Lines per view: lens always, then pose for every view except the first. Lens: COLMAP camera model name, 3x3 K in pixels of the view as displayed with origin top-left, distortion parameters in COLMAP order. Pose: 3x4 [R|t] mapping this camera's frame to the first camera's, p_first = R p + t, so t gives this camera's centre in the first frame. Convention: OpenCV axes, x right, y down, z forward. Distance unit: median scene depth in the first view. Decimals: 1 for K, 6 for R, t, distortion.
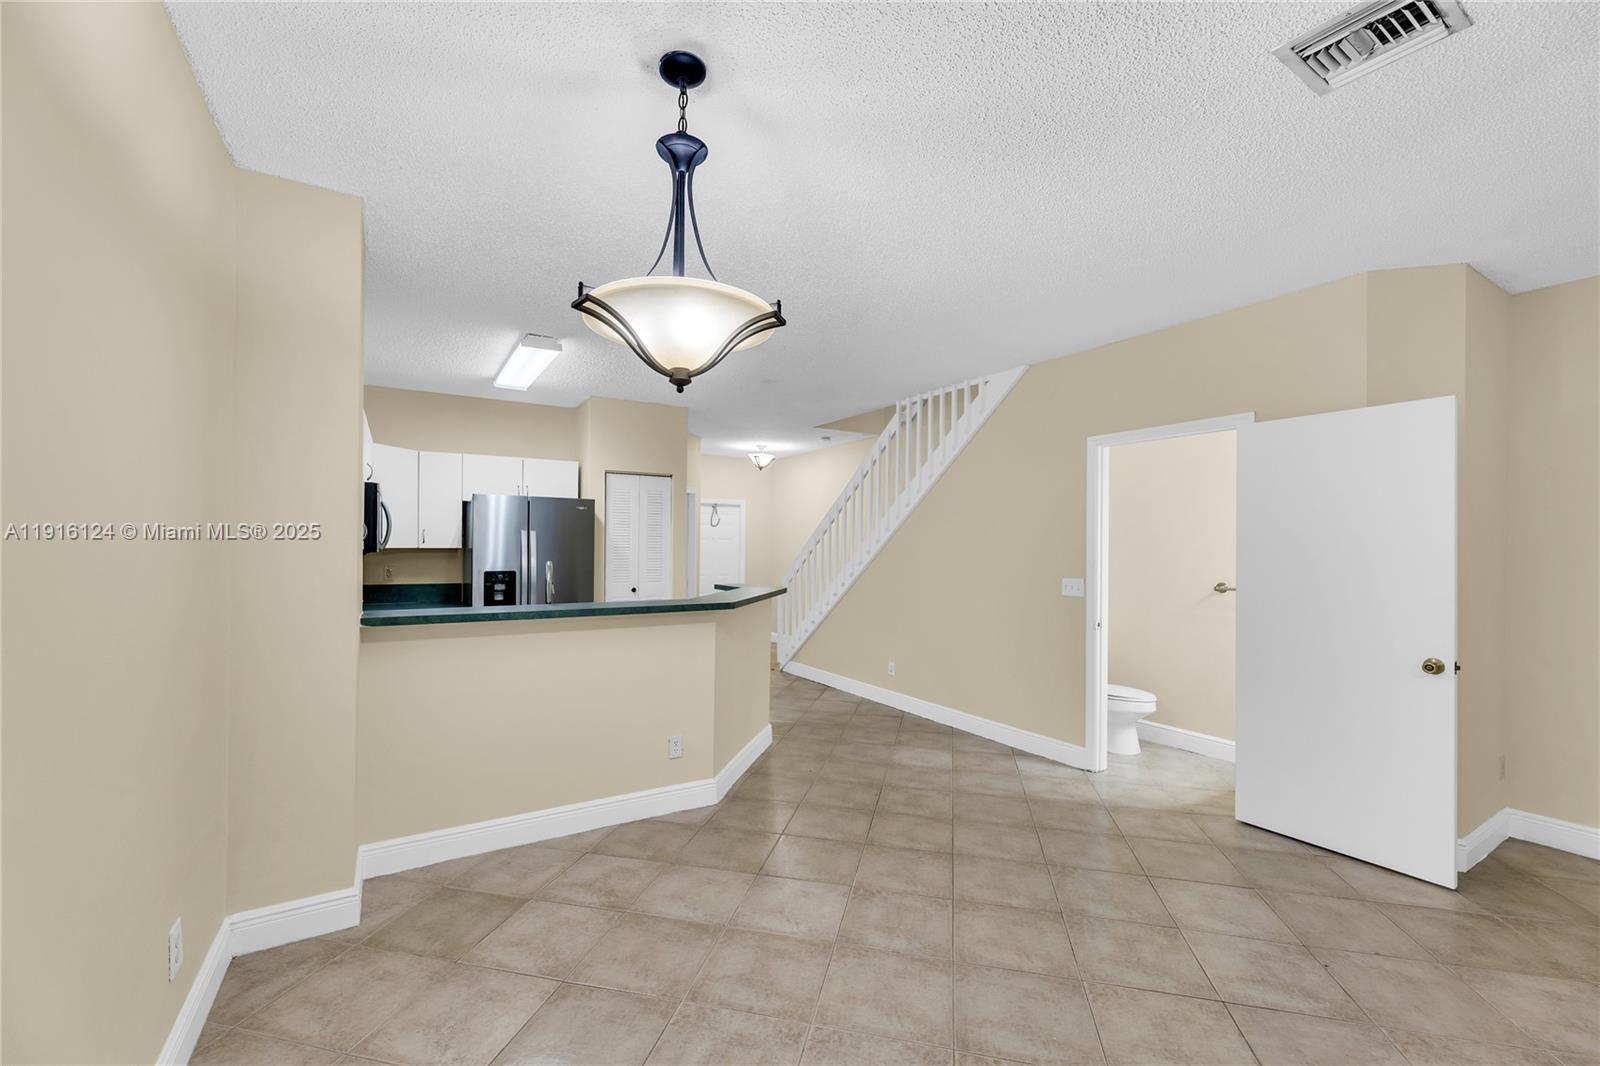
lens RADIAL K [[650.6, 0, 795.9], [0, 650.6, 548.7], [0, 0, 1]] dist [0.001350, -0.000156]
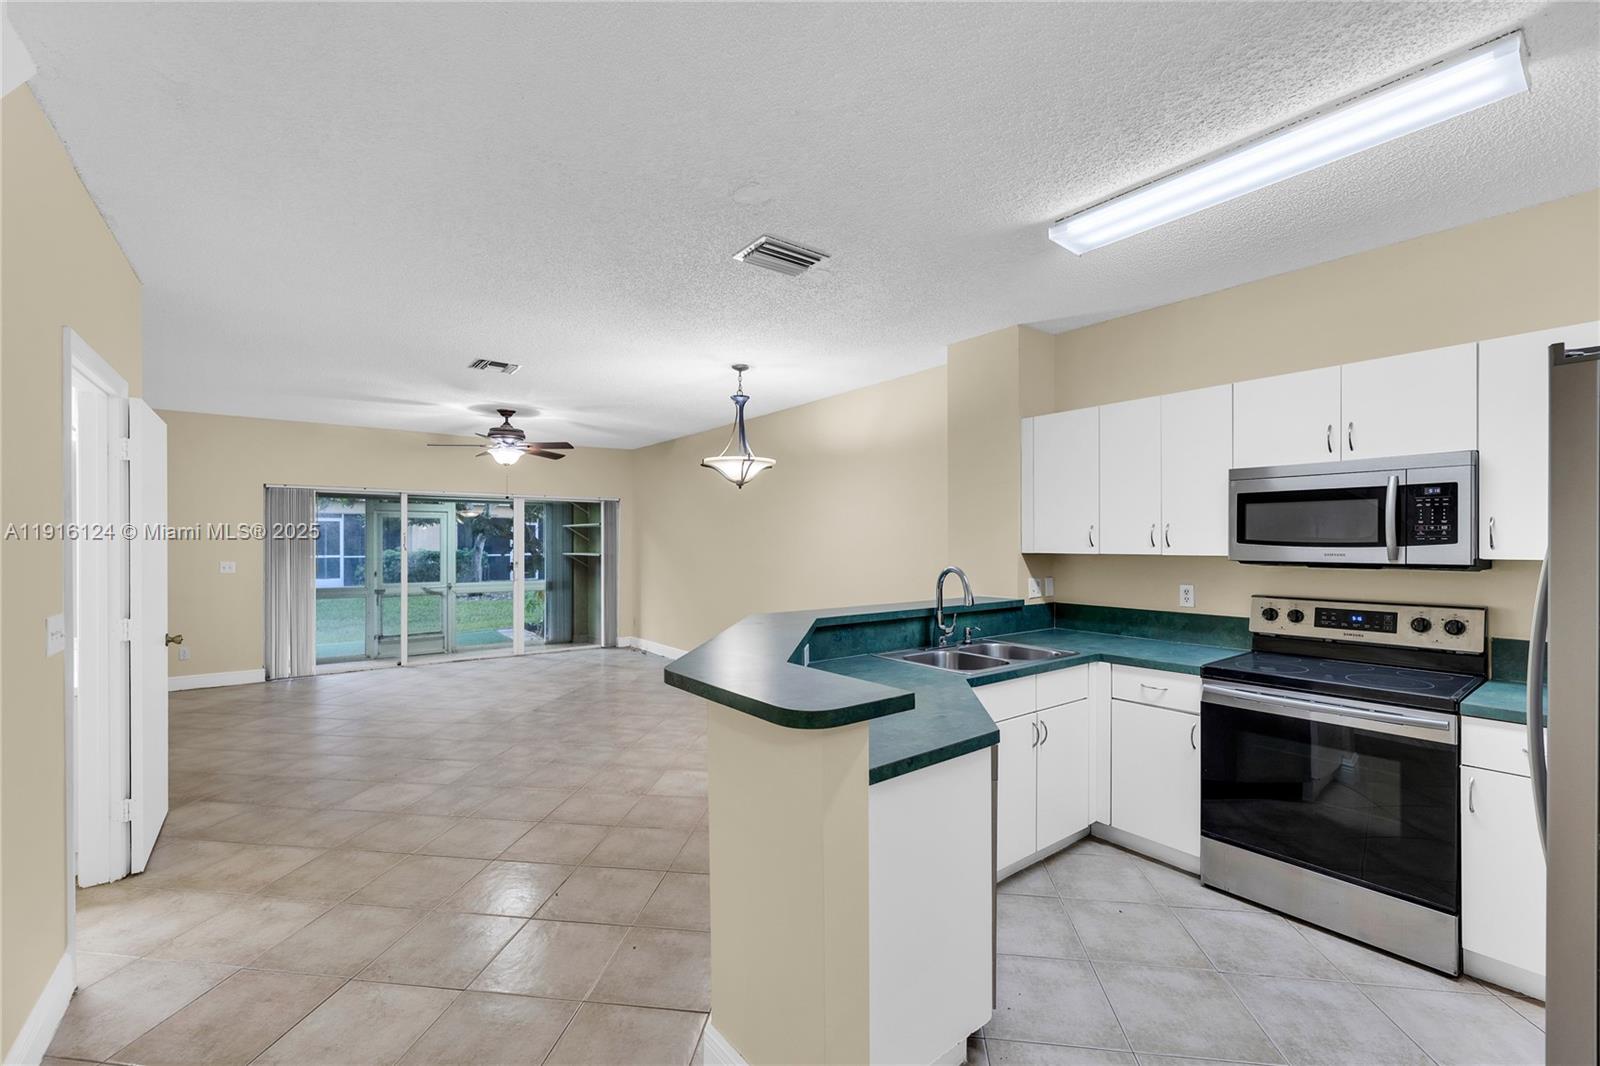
lens RADIAL K [[650.6, 0, 794.0], [0, 650.6, 542.8], [0, 0, 1]] dist [0.001350, -0.000156]
pose [[-0.995017, -0.006850, -0.099467, -0.051721], [-0.007443, 0.999957, 0.005591, -0.012199], [0.099424, 0.006304, -0.995025, 1.427519]]
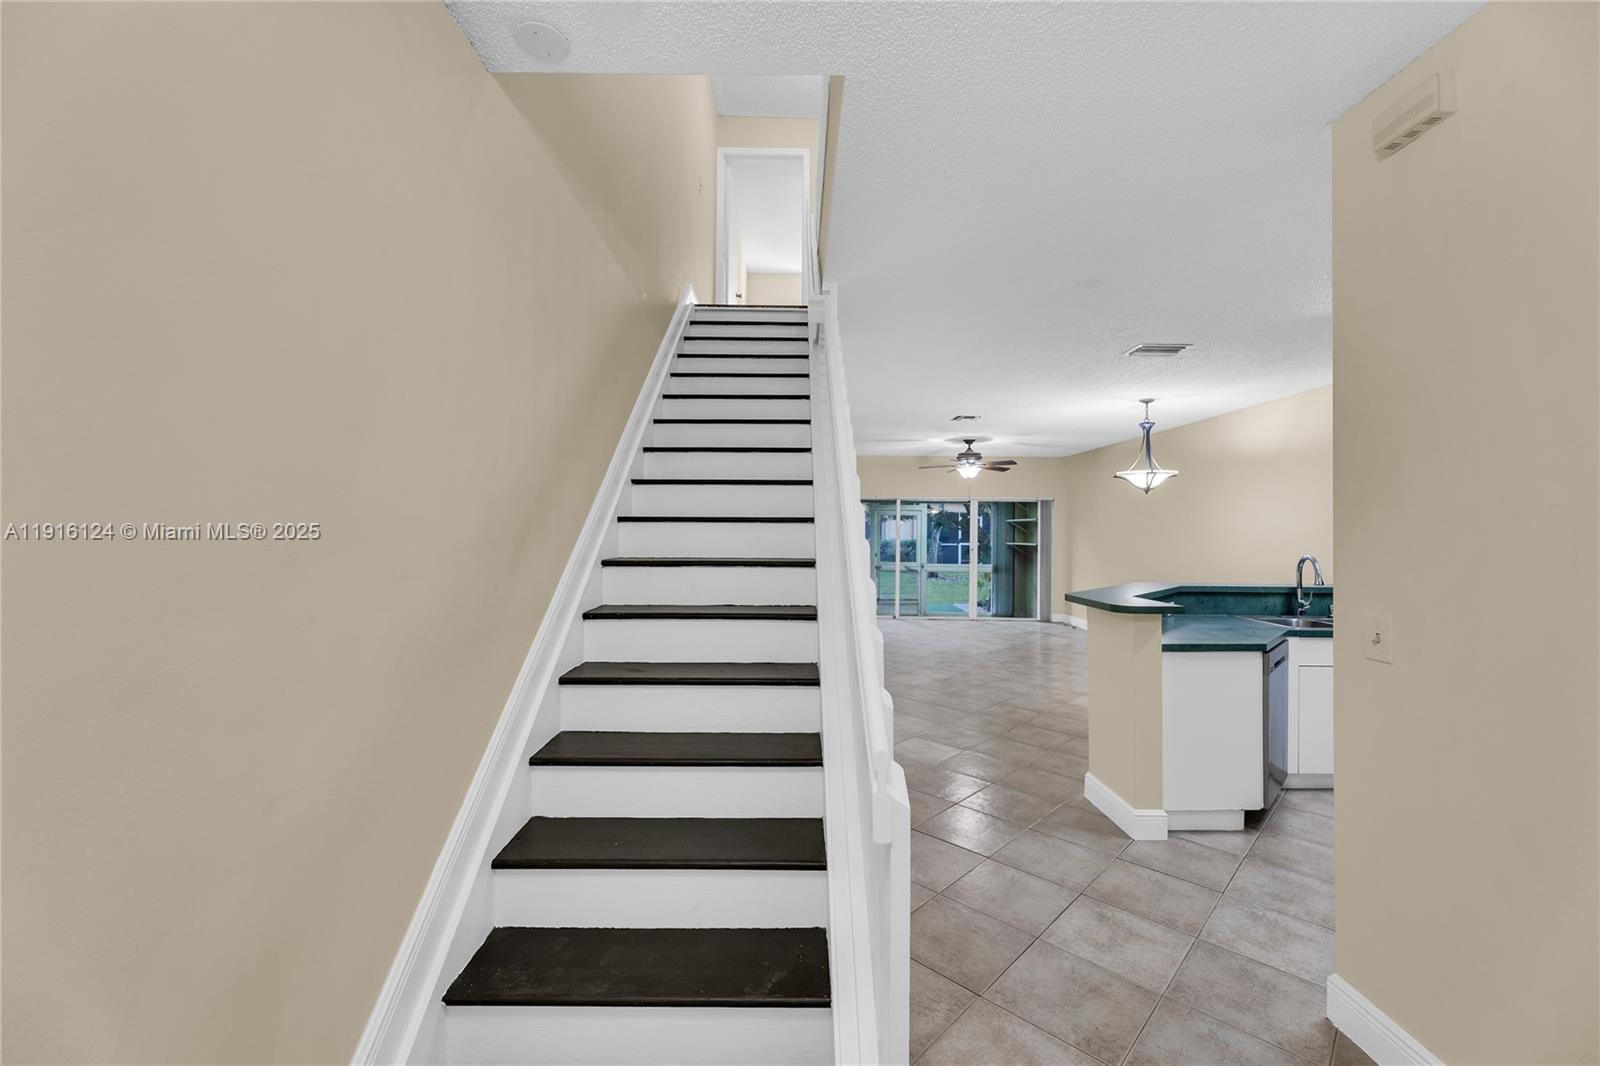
lens RADIAL K [[650.6, 0, 803.5], [0, 650.6, 528.6], [0, 0, 1]] dist [0.001350, -0.000156]
pose [[-0.859430, -0.010909, 0.511137, -0.148261], [-0.010925, 0.999936, 0.002970, -0.016801], [-0.511137, -0.003032, -0.859494, 1.905231]]
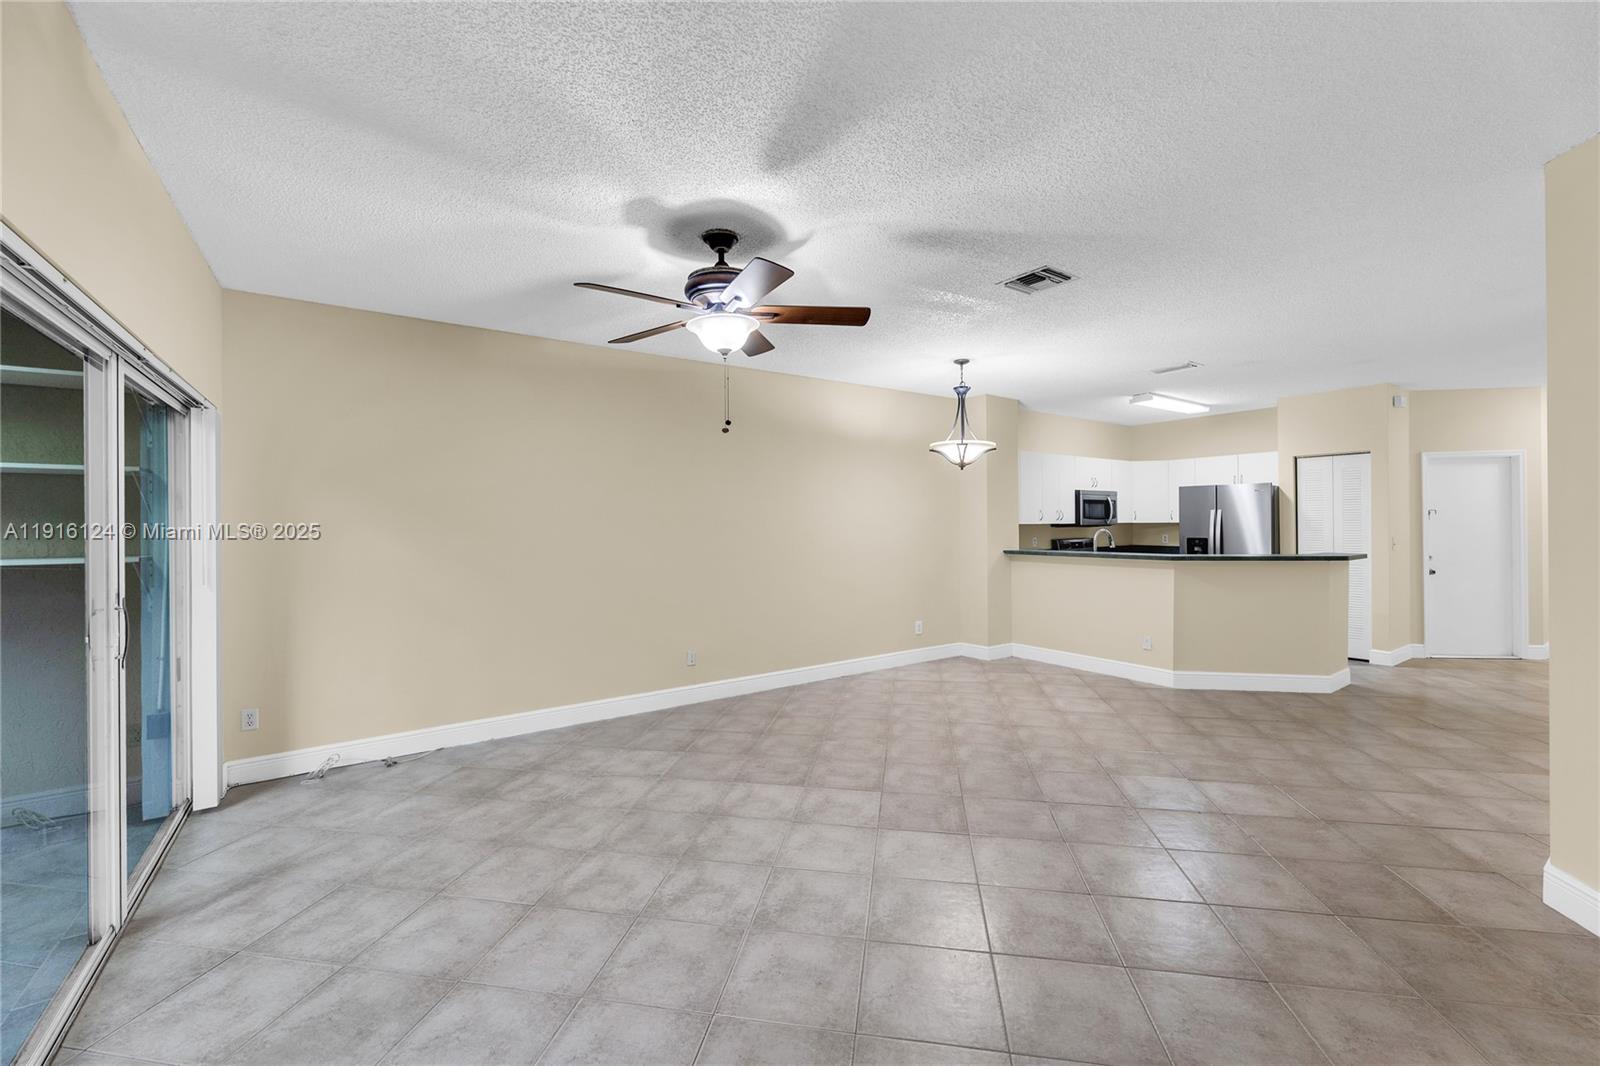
lens RADIAL K [[650.6, 0, 799.4], [0, 650.6, 524.4], [0, 0, 1]] dist [0.001350, -0.000156]
pose [[0.056933, -0.006084, -0.998359, 1.064687], [0.003385, 0.999977, -0.005900, 0.010832], [0.998372, -0.003044, 0.056952, 0.029412]]
